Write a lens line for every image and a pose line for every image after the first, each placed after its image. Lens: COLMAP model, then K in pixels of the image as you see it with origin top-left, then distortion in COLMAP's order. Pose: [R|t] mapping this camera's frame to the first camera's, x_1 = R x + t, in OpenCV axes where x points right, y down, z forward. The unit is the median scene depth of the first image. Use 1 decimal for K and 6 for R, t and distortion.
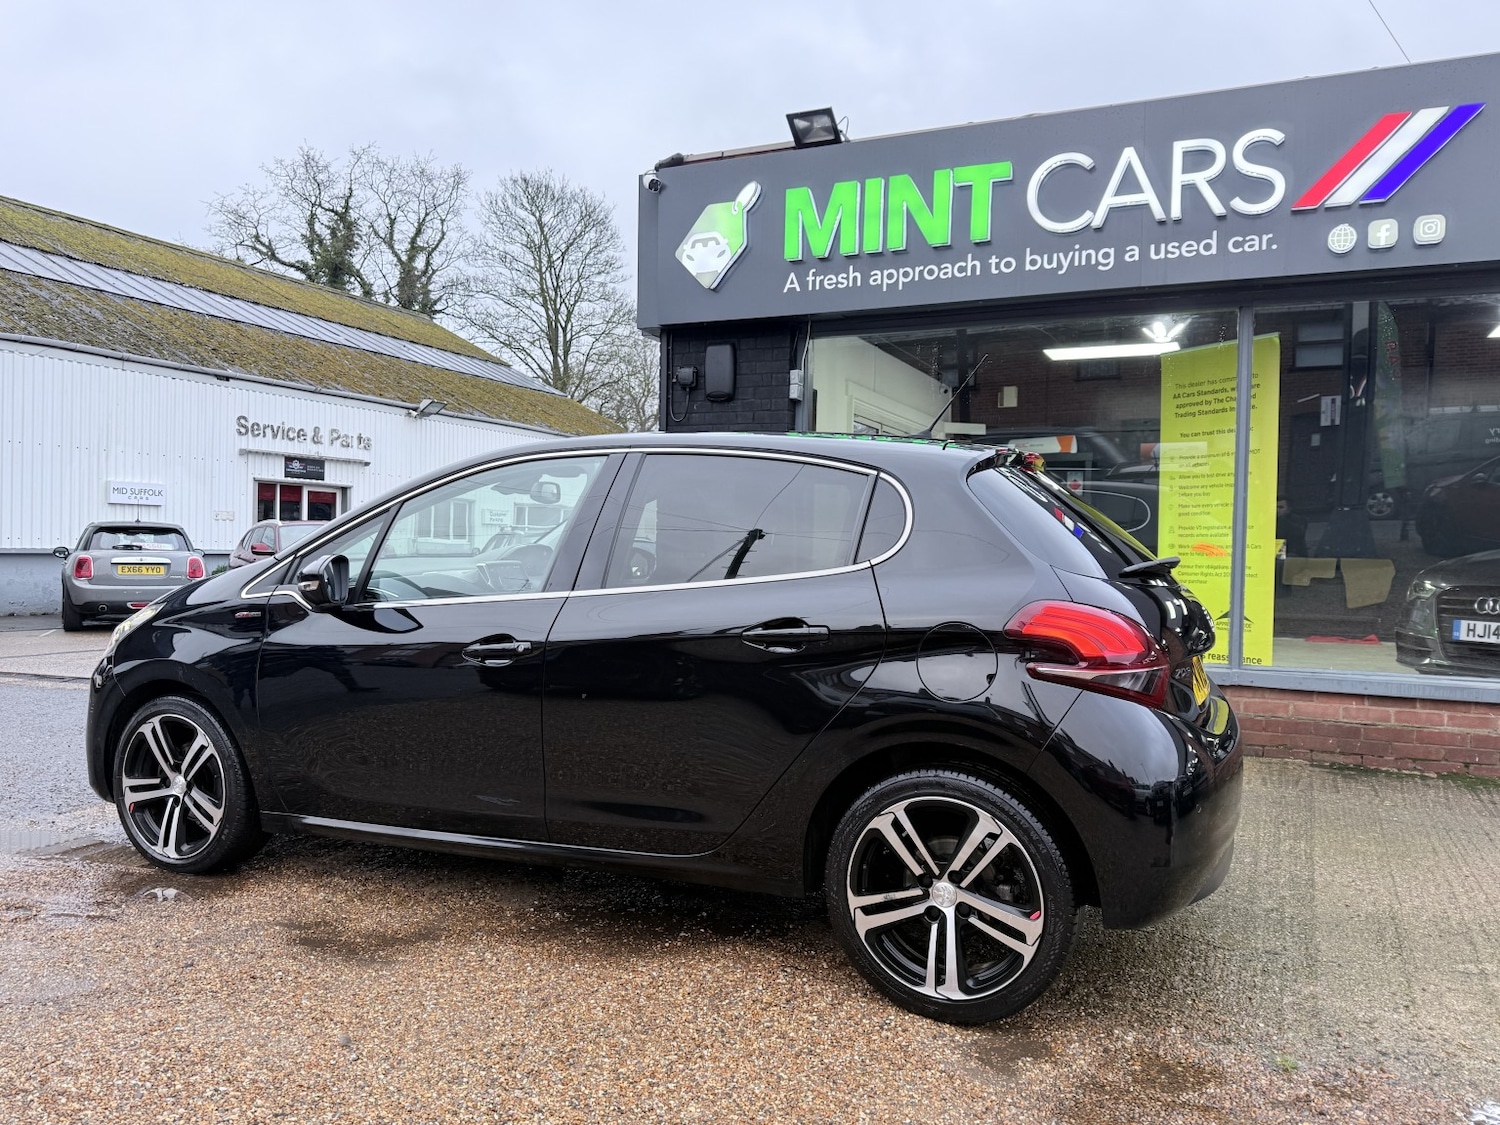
lens RADIAL K [[1115.3, 0, 744.2], [0, 1115.3, 569.7], [0, 0, 1]] dist [0.128057, -0.222037]
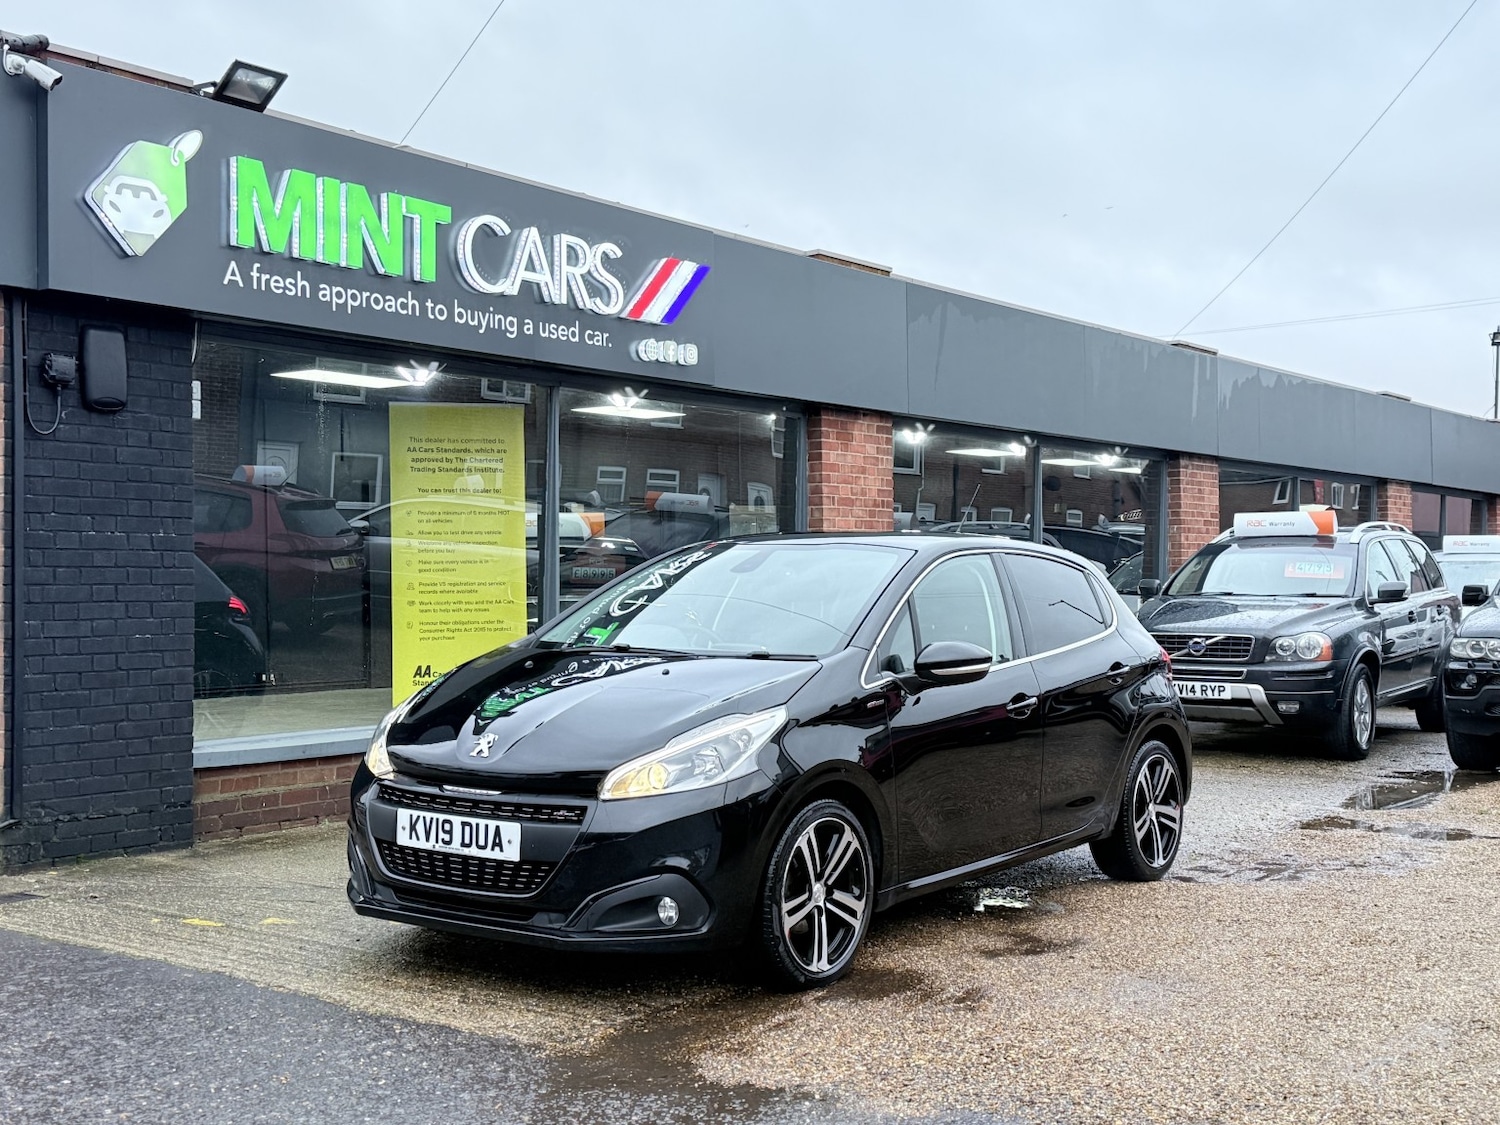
lens RADIAL K [[1786.7, 0, 750.0], [0, 1786.7, 562.5], [0, 0, 1]] dist [0.185559, -0.392748]
pose [[0.207256, -0.008155, 0.978253, -1.212591], [0.030122, 0.999544, 0.001950, -0.056655], [-0.977823, 0.029062, 0.207408, 0.450035]]
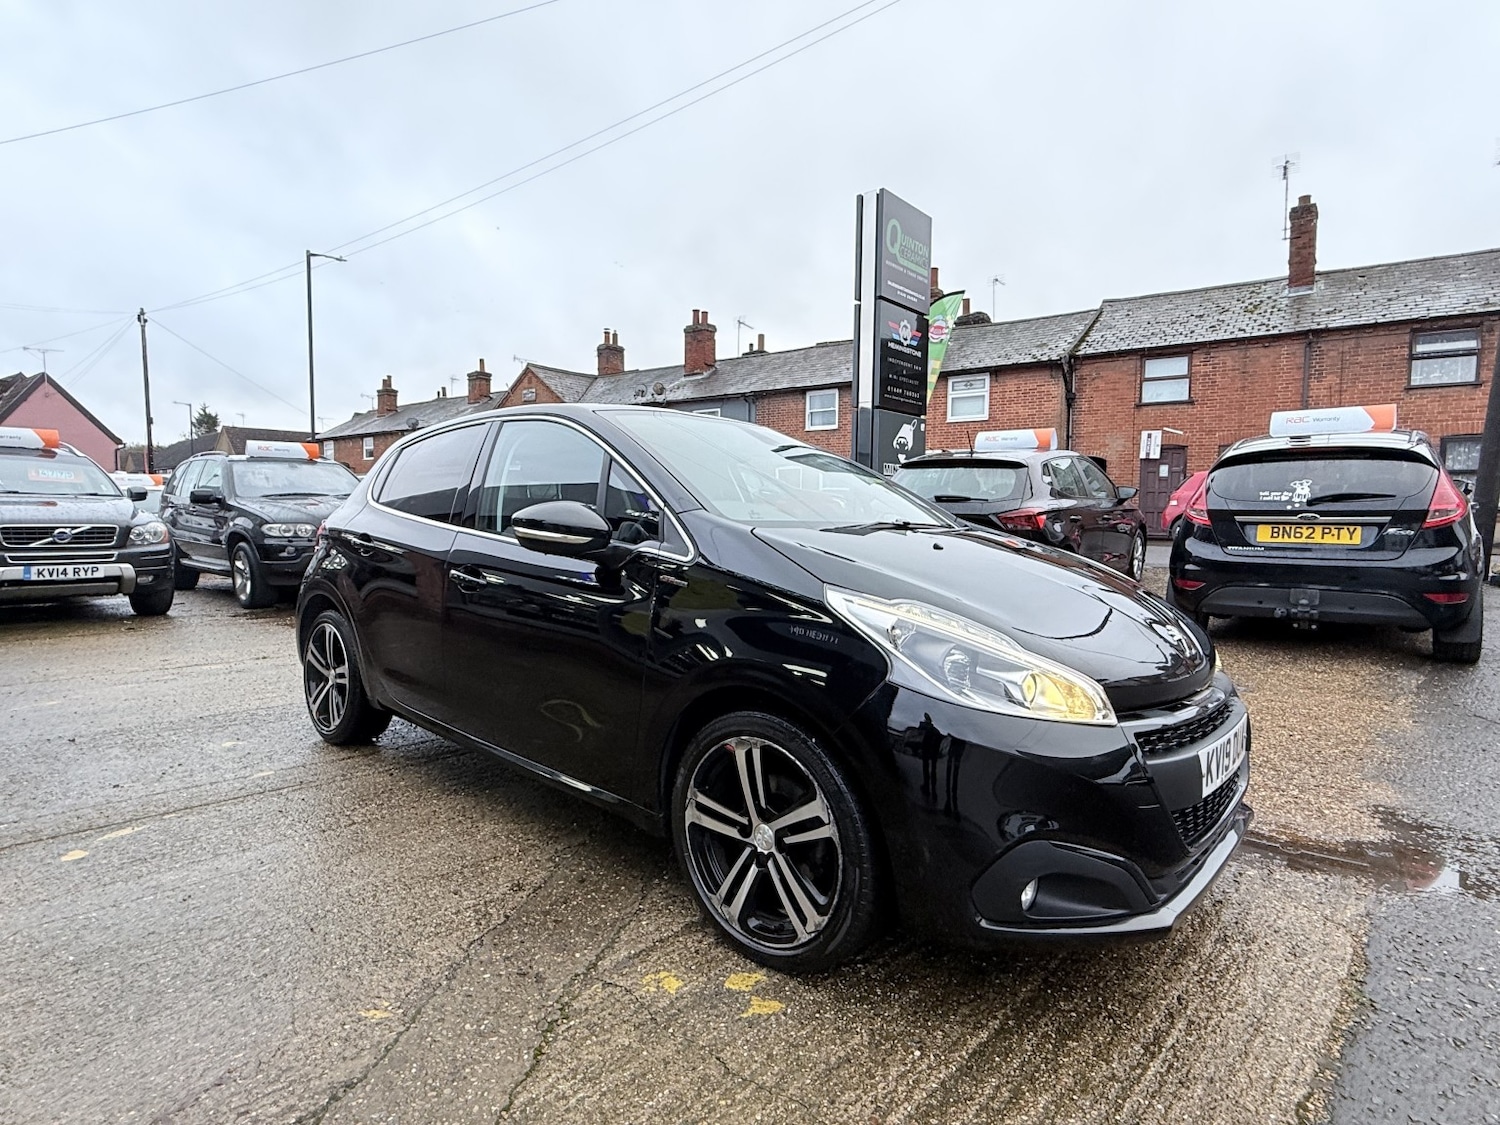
lens RADIAL K [[792.5, 0, 746.6], [0, 792.5, 566.2], [0, 0, 1]] dist [0.002785, -0.001930]
pose [[-0.950872, -0.049486, 0.305602, -0.276979], [-0.019672, 0.994805, 0.099880, -0.025003], [-0.308957, 0.088961, -0.946906, 1.130548]]
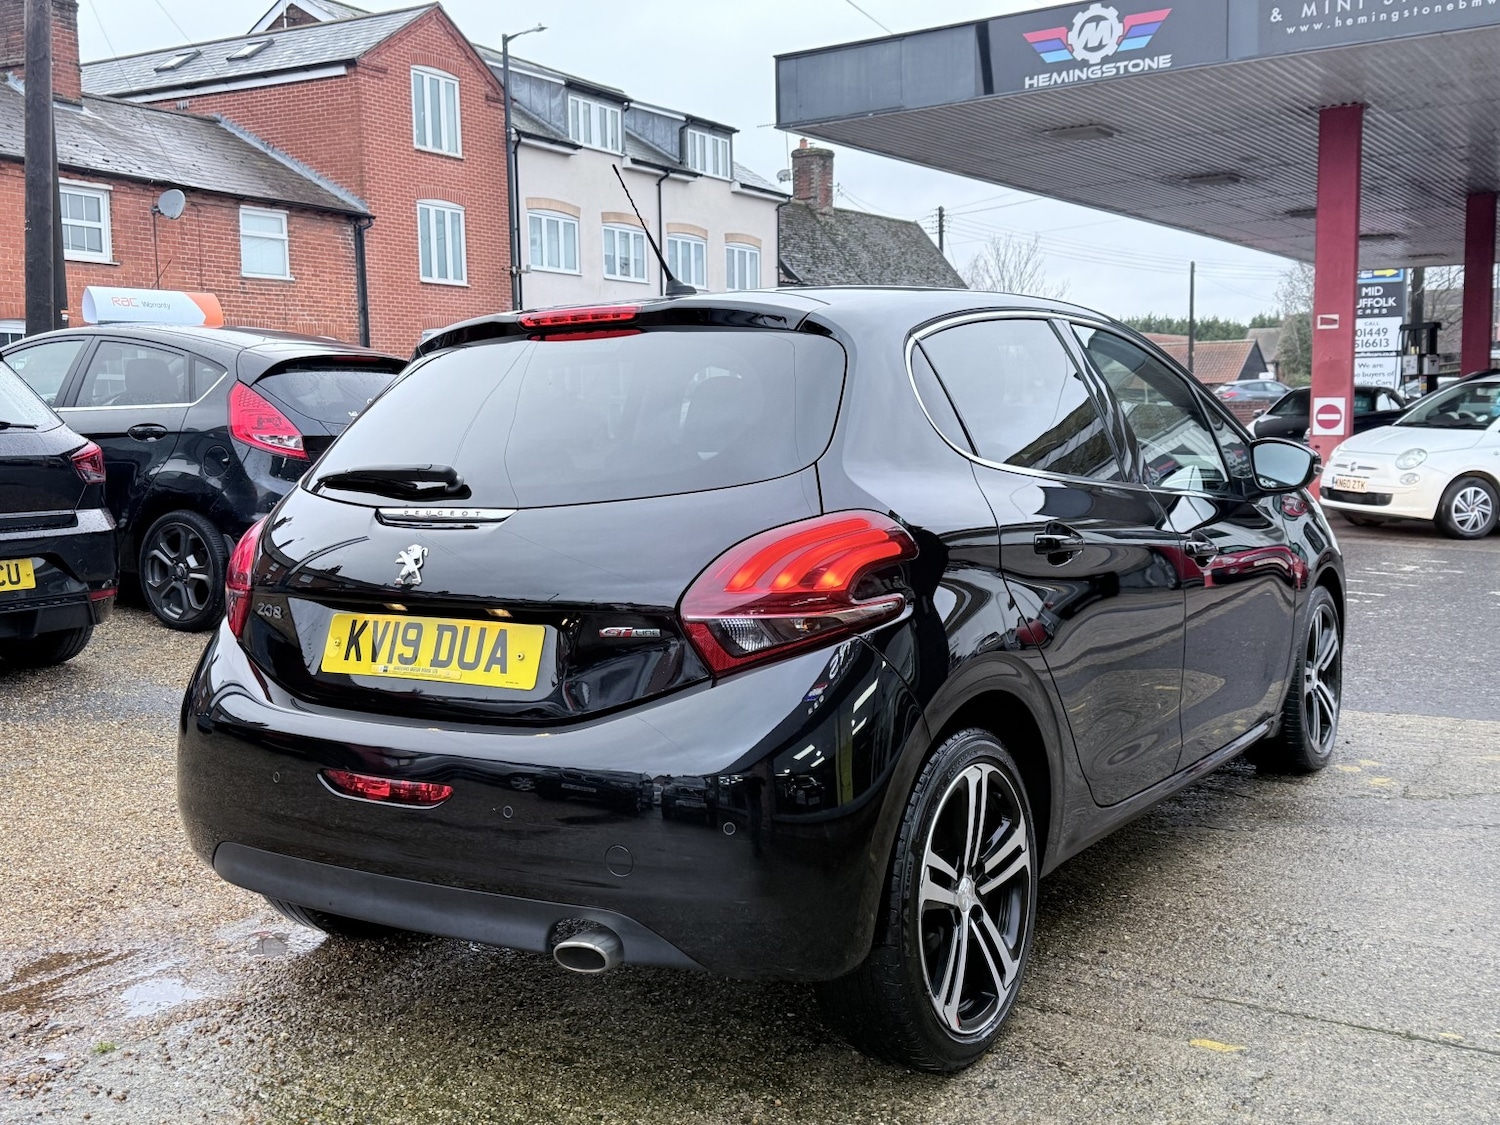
lens RADIAL K [[1498.2, 0, 748.8], [0, 1498.2, 571.6], [0, 0, 1]] dist [0.184659, -0.392469]
pose [[-0.160722, 0.087248, -0.983136, 0.627907], [-0.012409, 0.995828, 0.090403, -0.015982], [0.986922, 0.026729, -0.158969, 0.686890]]
